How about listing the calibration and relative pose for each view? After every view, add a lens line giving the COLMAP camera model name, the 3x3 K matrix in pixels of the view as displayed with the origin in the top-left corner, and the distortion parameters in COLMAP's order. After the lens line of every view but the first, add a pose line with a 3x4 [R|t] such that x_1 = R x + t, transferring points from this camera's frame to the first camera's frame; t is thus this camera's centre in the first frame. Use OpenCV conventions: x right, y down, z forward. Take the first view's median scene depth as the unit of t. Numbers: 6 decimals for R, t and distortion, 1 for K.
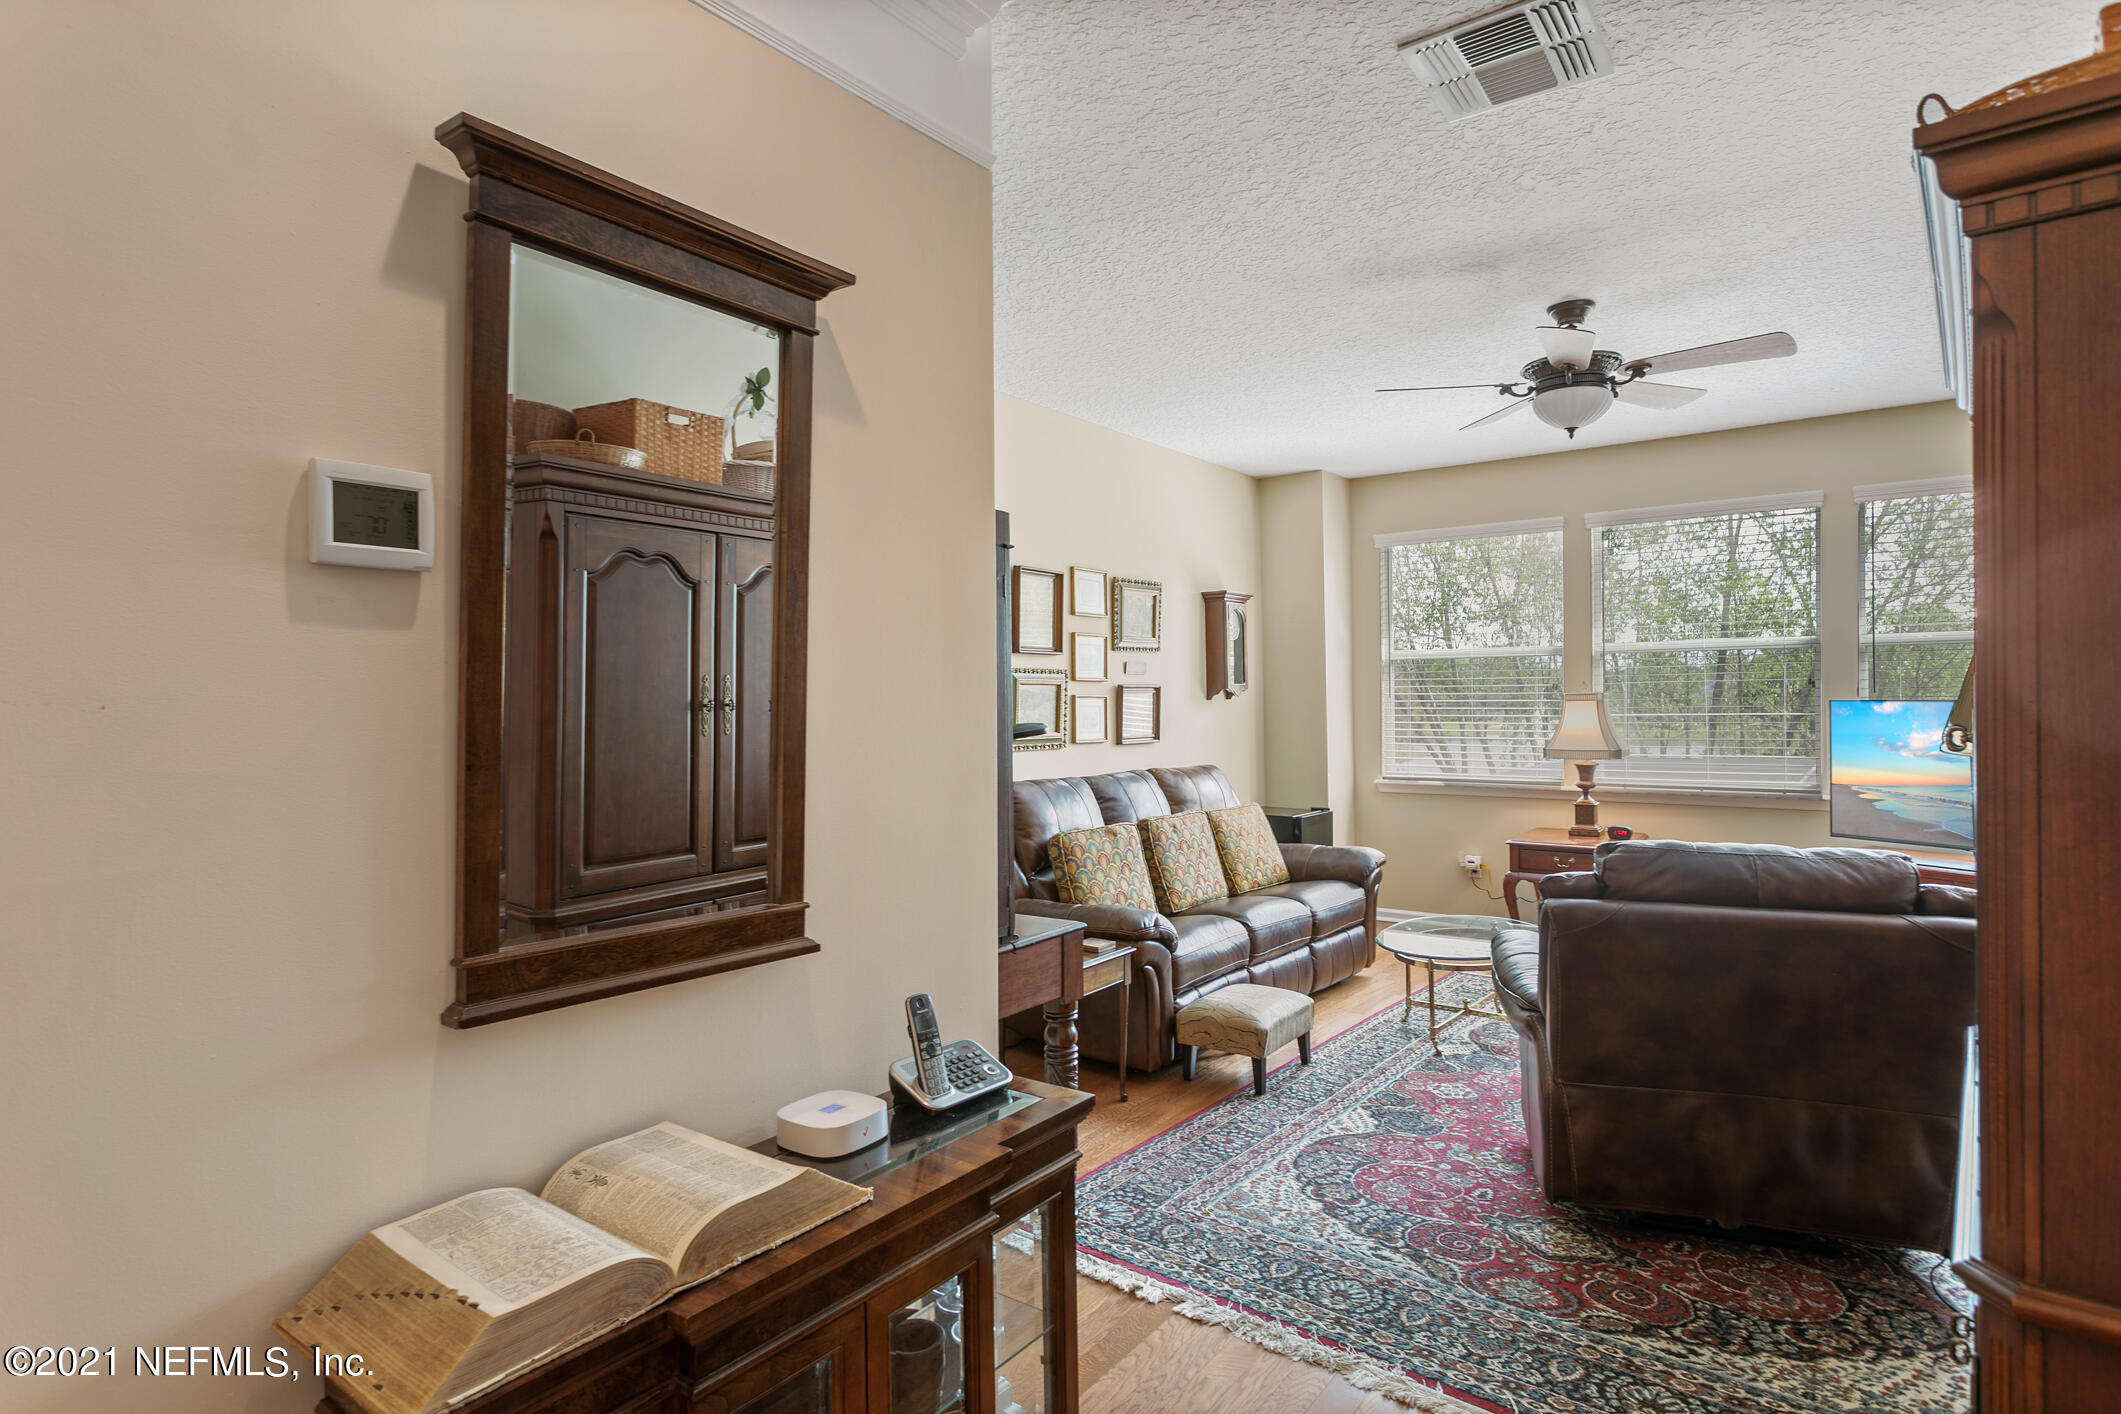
lens RADIAL K [[1099.5, 0, 1052.9], [0, 1099.5, 710.6], [0, 0, 1]] dist [-0.001976, 0.000823]
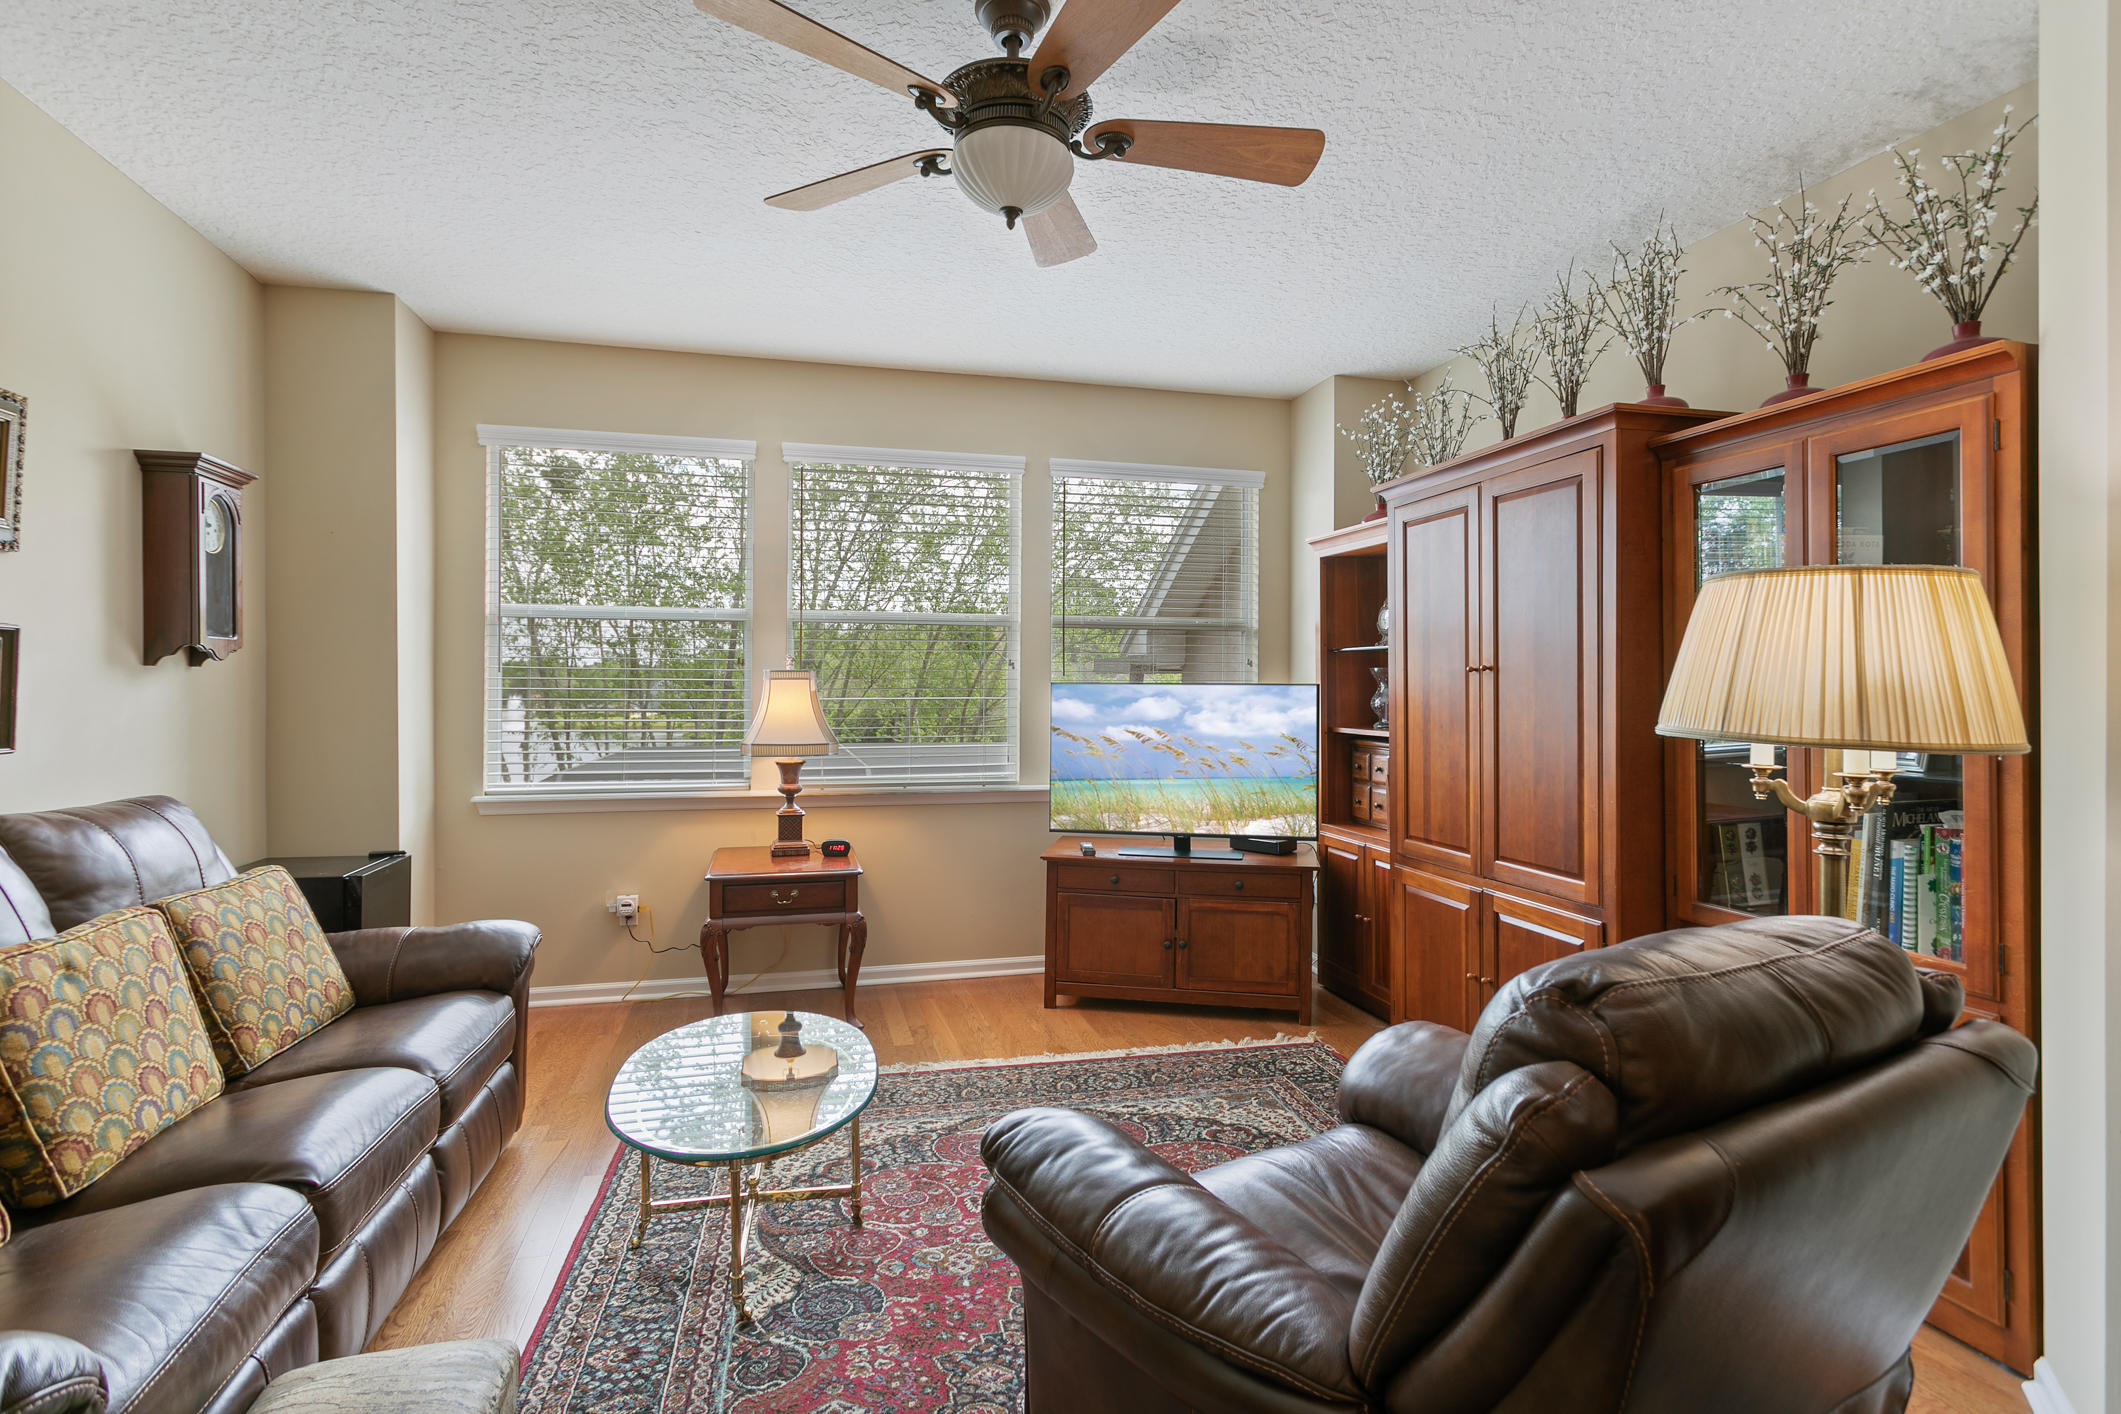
lens RADIAL K [[1021.5, 0, 1041.2], [0, 1021.5, 694.5], [0, 0, 1]] dist [0.001442, 0.000248]
pose [[0.626322, 0.009554, 0.779506, 0.036007], [-0.004611, 0.999953, -0.008551, 0.006662], [-0.779550, 0.001761, 0.626337, 0.429483]]
